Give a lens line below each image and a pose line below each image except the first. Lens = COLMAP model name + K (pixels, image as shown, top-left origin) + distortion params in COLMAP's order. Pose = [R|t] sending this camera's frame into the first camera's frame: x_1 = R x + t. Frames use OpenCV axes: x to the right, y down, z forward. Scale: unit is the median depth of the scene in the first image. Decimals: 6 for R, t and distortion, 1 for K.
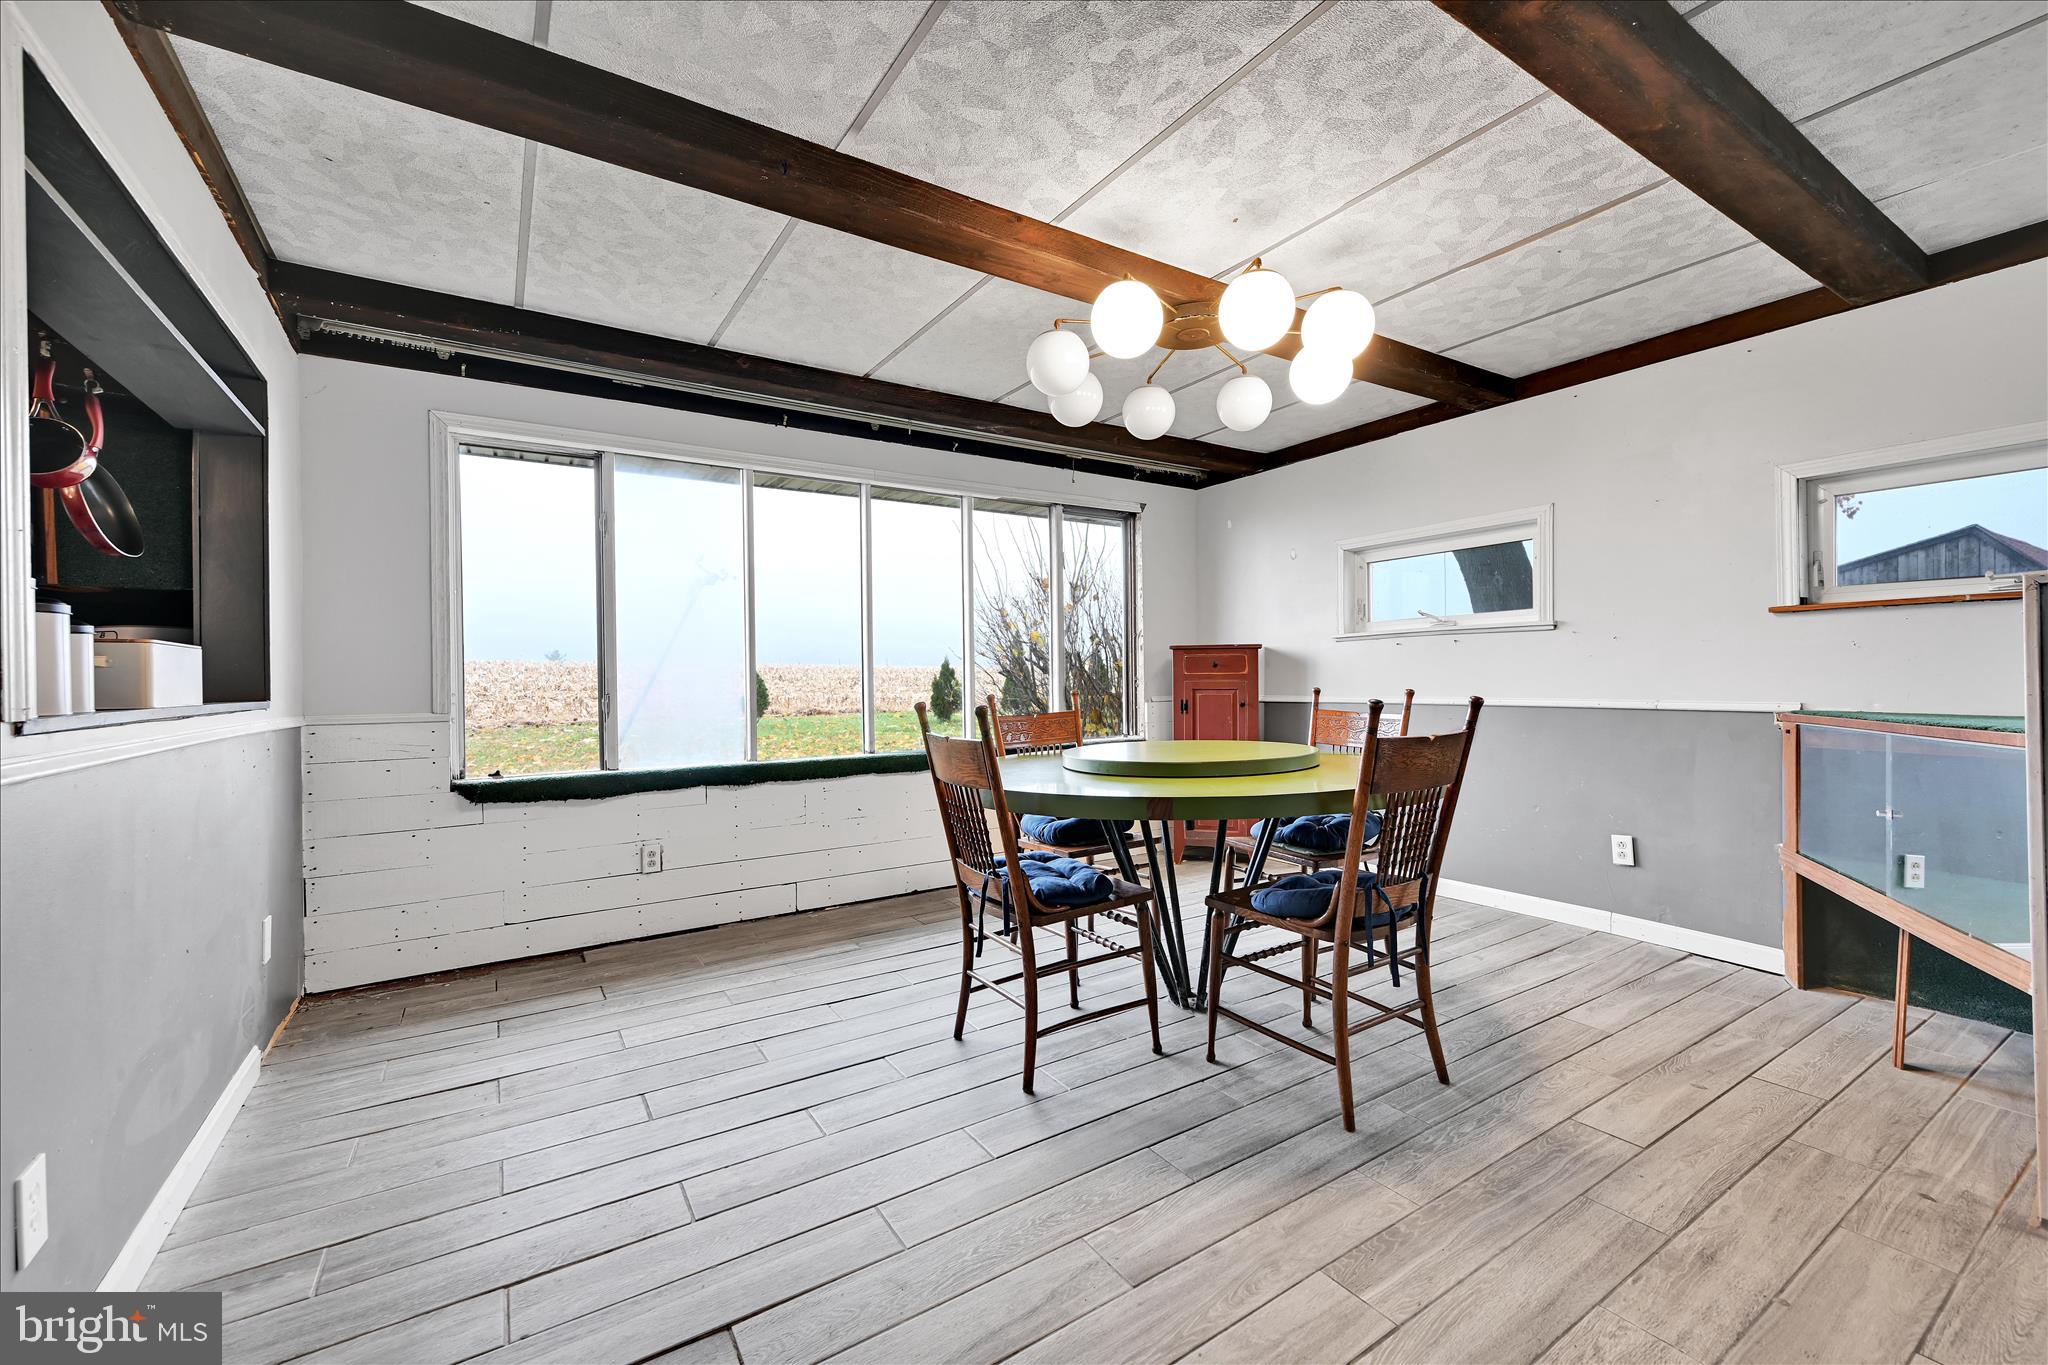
lens RADIAL K [[819.2, 0, 1018.4], [0, 819.2, 684.6], [0, 0, 1]] dist [0.005752, 0.000727]
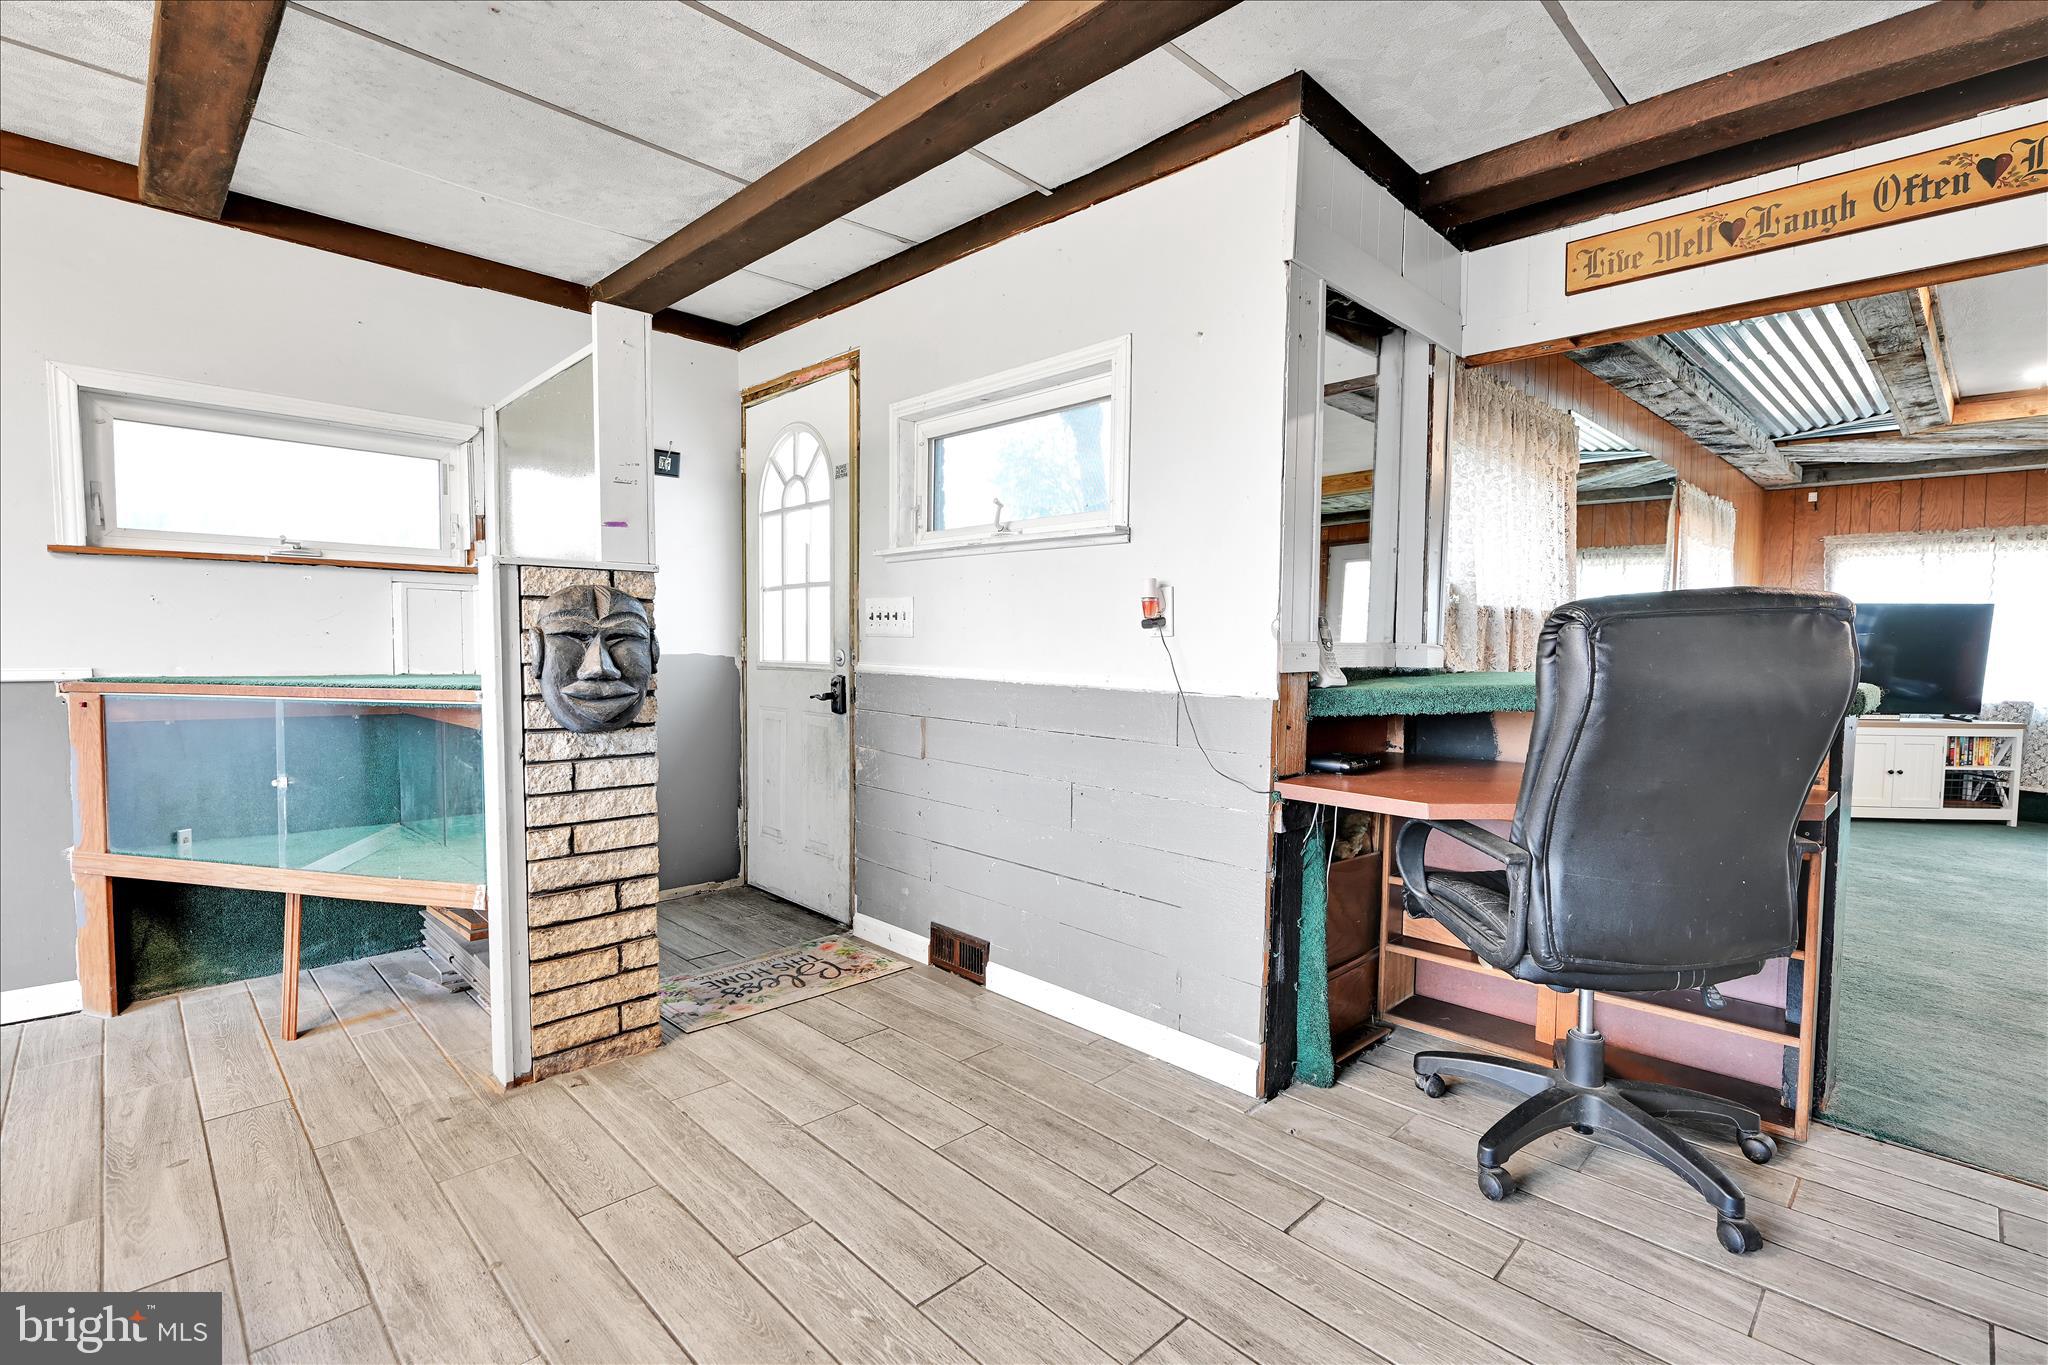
lens RADIAL K [[938.3, 0, 1028.1], [0, 938.3, 682.8], [0, 0, 1]] dist [0.006007, -0.000666]
pose [[-0.209793, -0.034516, 0.977136, -0.164390], [-0.002881, 0.999394, 0.034684, 0.002181], [-0.977742, 0.004461, -0.209765, 0.337671]]
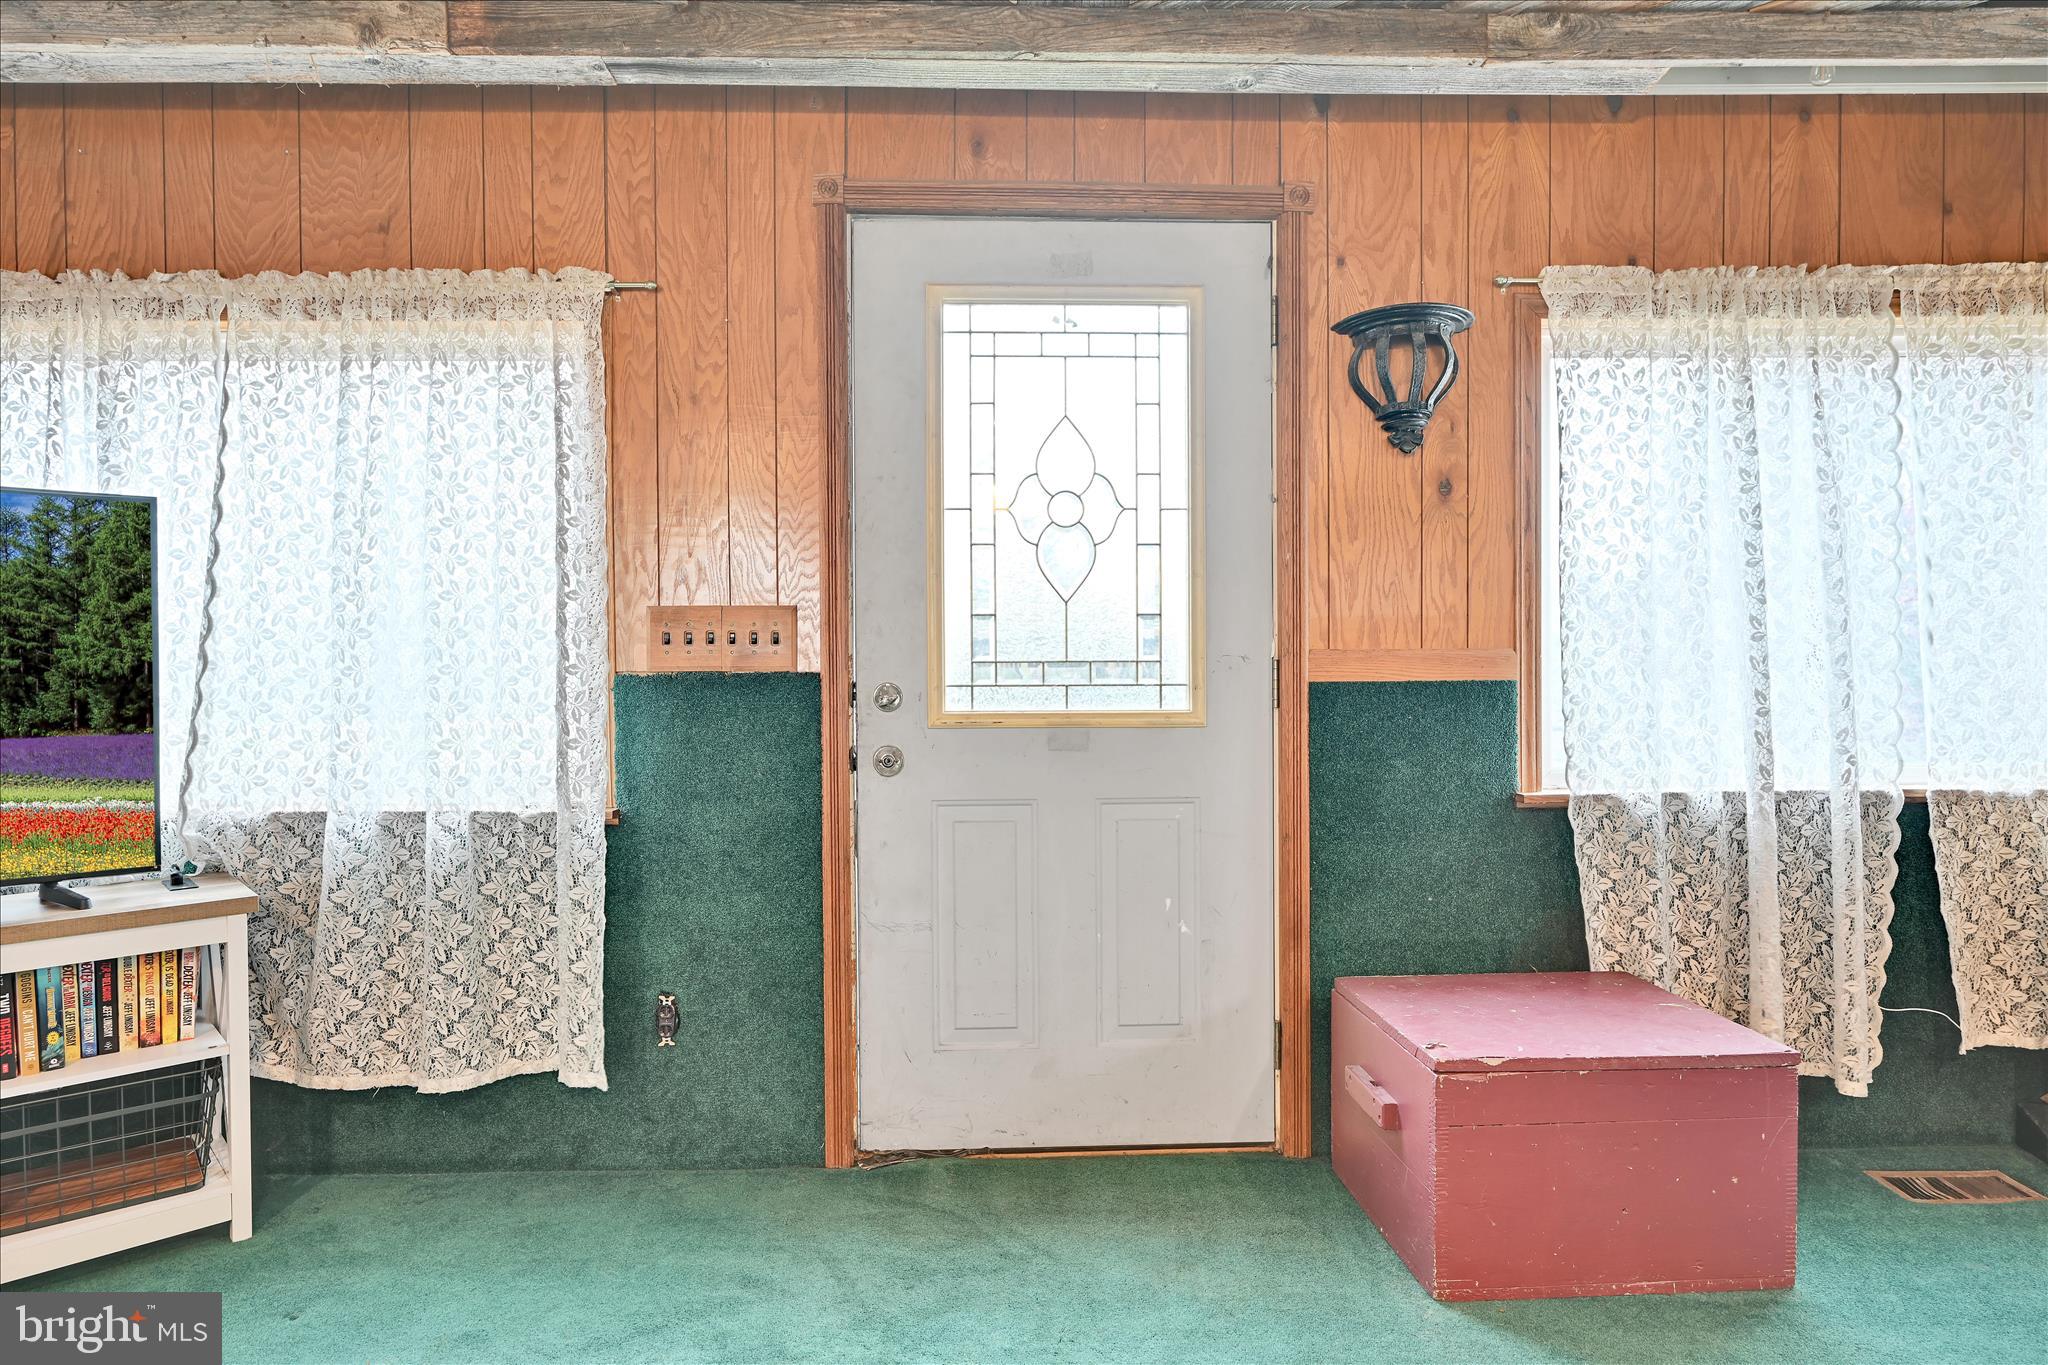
lens RADIAL K [[1211.3, 0, 1022.3], [0, 1211.3, 678.7], [0, 0, 1]] dist [-0.005854, 0.003982]
pose [[-0.853261, 0.015213, 0.521262, 0.619135], [0.022404, 0.999721, 0.007497, 0.020913], [-0.521003, 0.018076, -0.853364, -2.064739]]
